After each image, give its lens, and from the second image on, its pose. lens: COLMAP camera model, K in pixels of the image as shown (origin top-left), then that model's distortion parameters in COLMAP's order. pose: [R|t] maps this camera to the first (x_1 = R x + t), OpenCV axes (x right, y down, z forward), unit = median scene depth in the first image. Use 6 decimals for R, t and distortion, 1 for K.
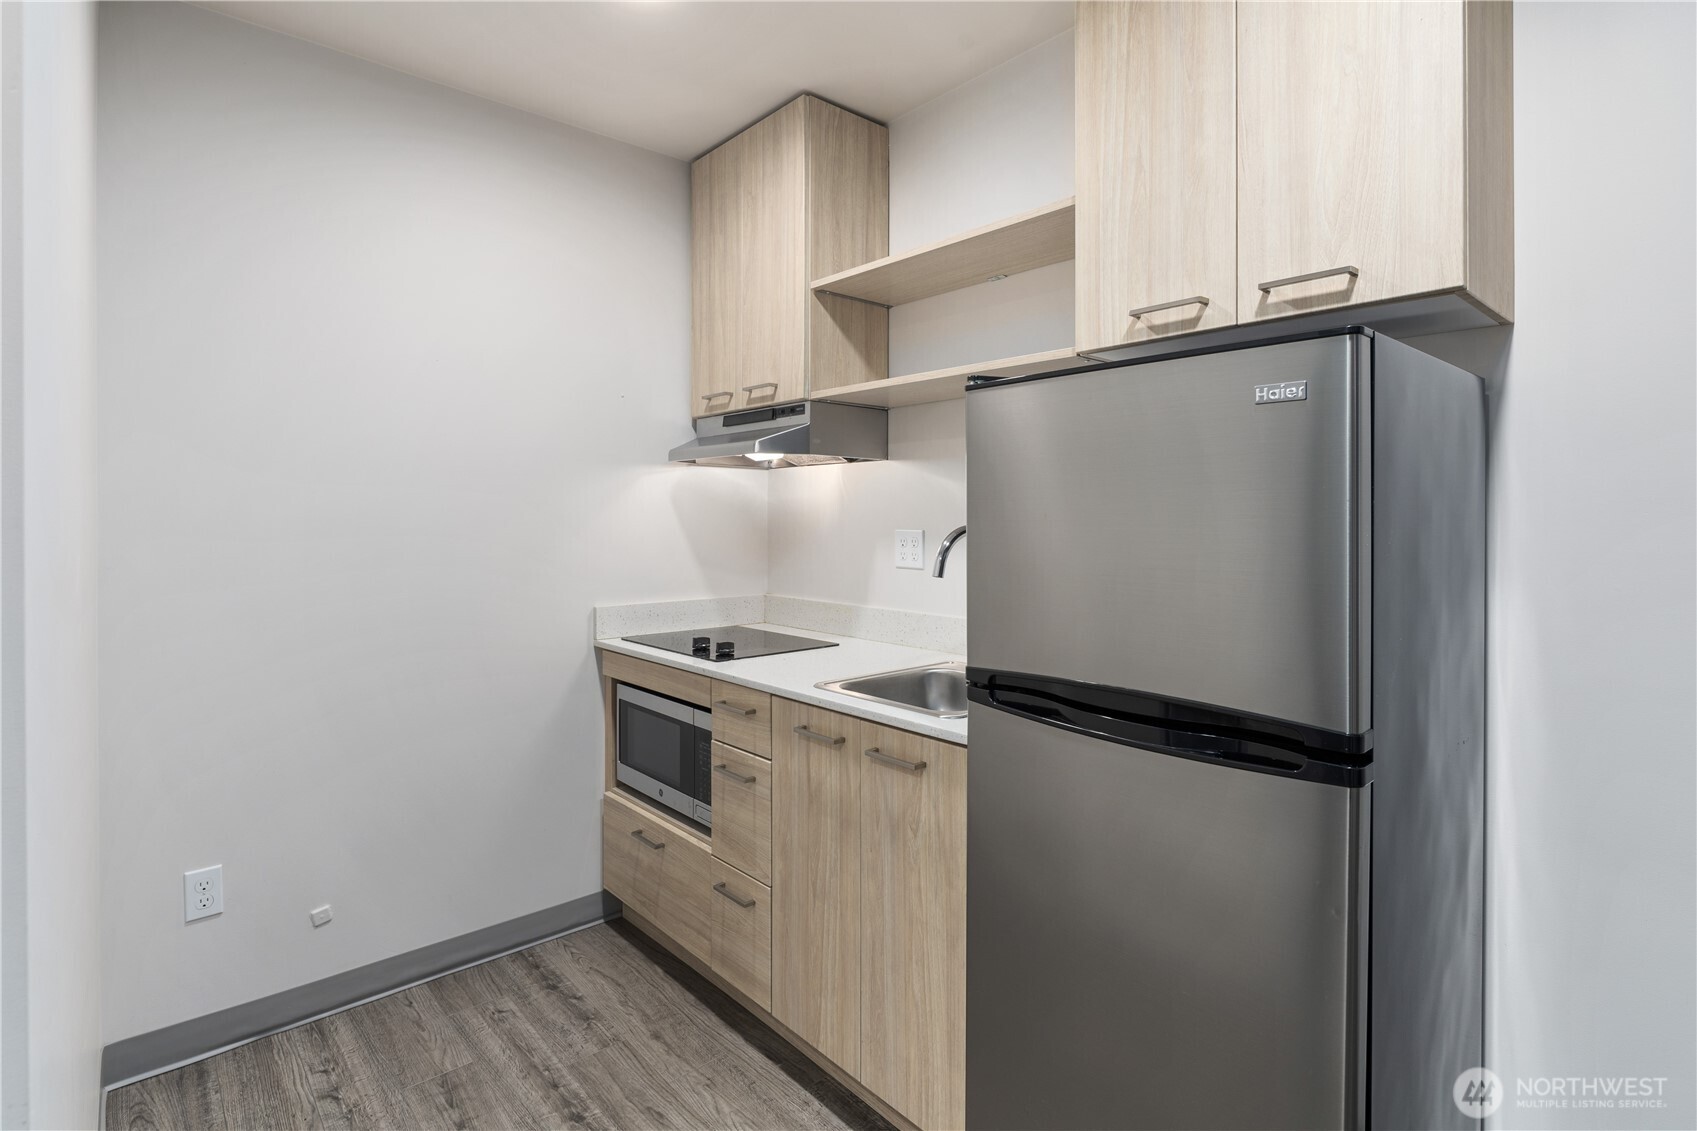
lens RADIAL K [[824.3, 0, 844.3], [0, 824.3, 513.1], [0, 0, 1]] dist [-0.002409, -0.001484]
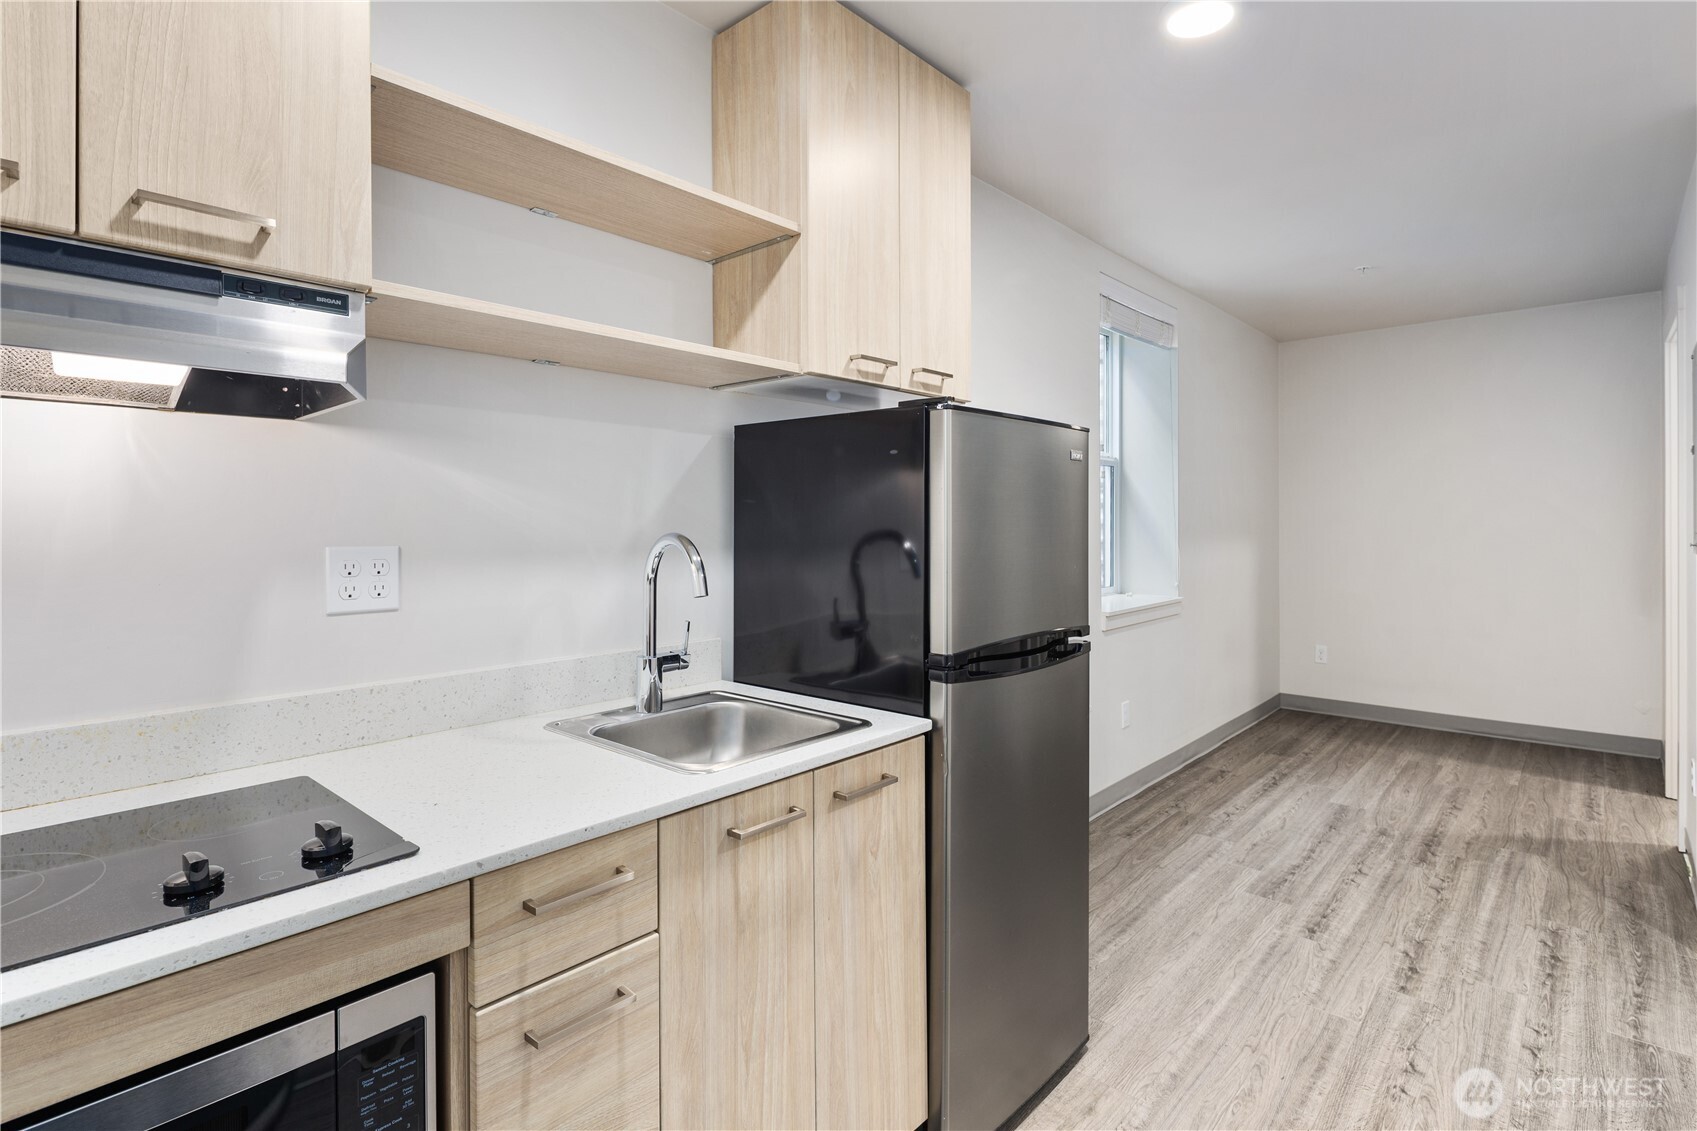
lens RADIAL K [[824.3, 0, 842.8], [0, 824.3, 515.4], [0, 0, 1]] dist [-0.002409, -0.001484]
pose [[-0.108443, 0.010421, 0.994048, -0.742962], [0.002210, 0.999945, -0.010242, 0.006764], [-0.994100, 0.001086, -0.108460, 0.989160]]
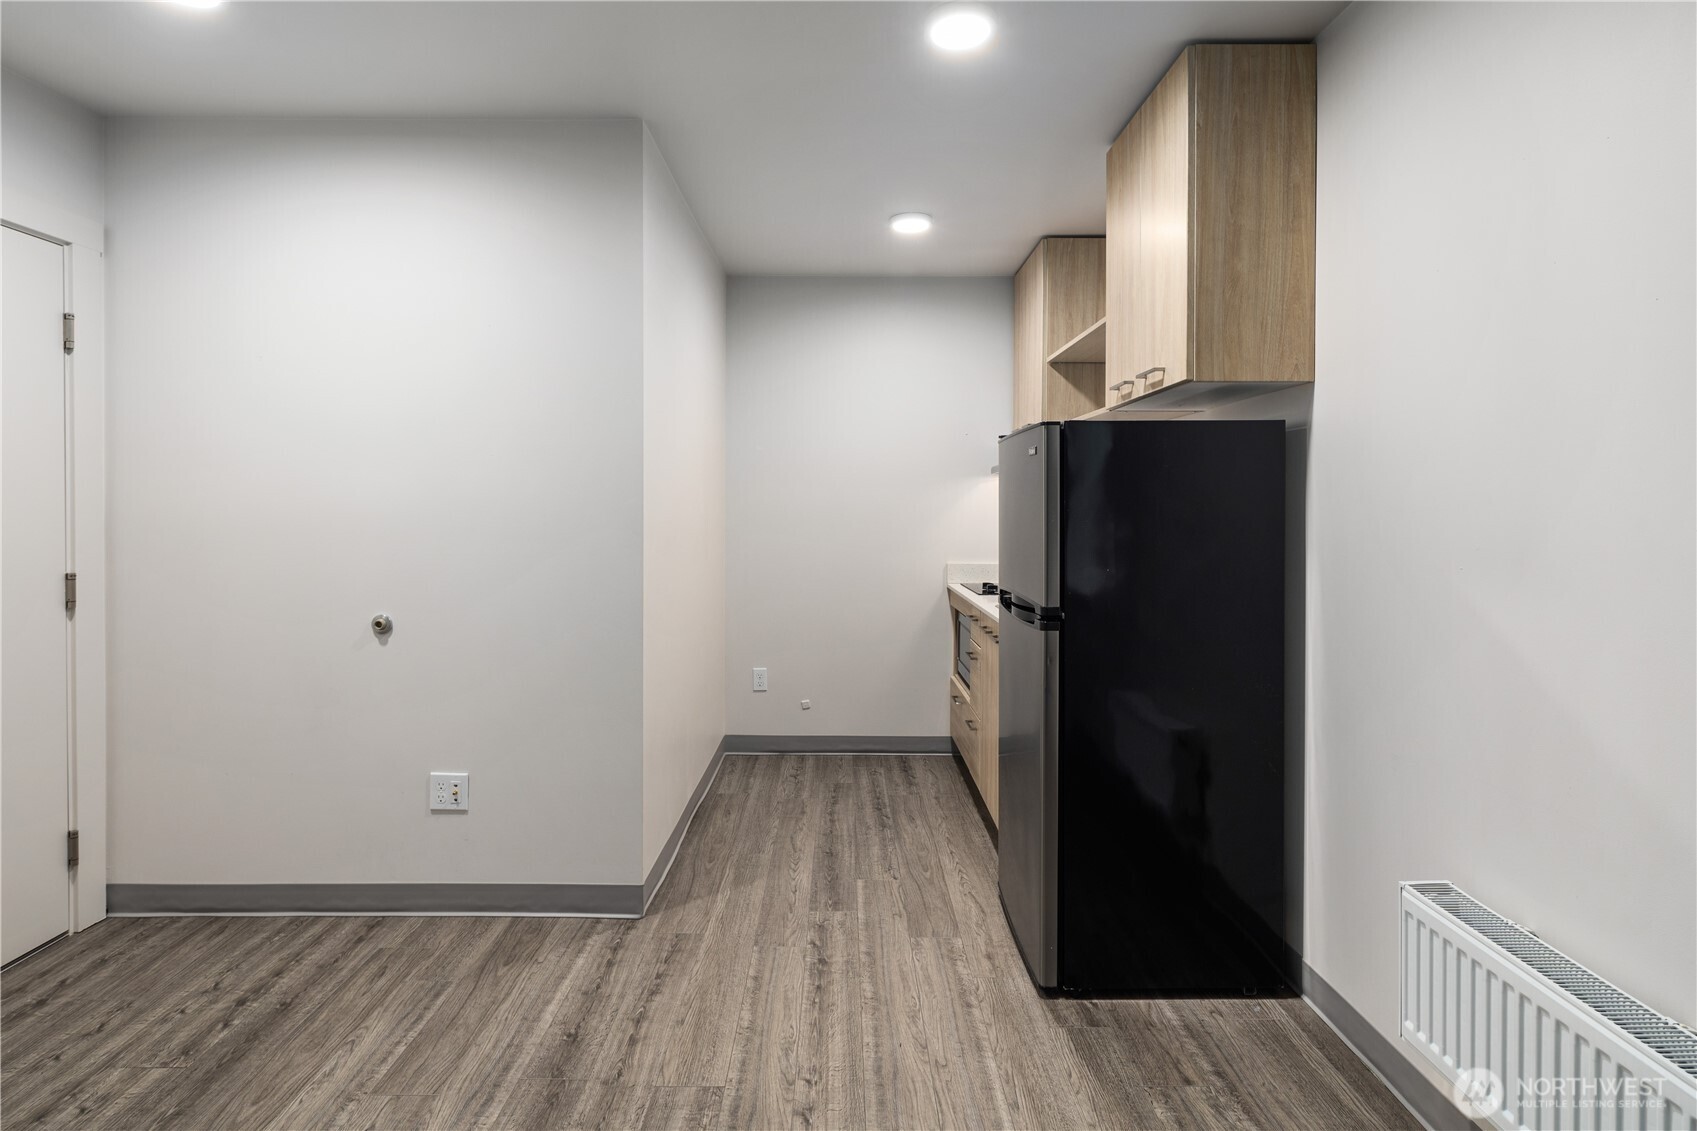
lens RADIAL K [[824.3, 0, 834.6], [0, 824.3, 515.5], [0, 0, 1]] dist [-0.002409, -0.001484]
pose [[0.747012, 0.010182, -0.664733, 0.898228], [-0.006093, 0.999946, 0.008470, 0.006896], [0.664783, -0.002277, 0.747033, -0.551614]]
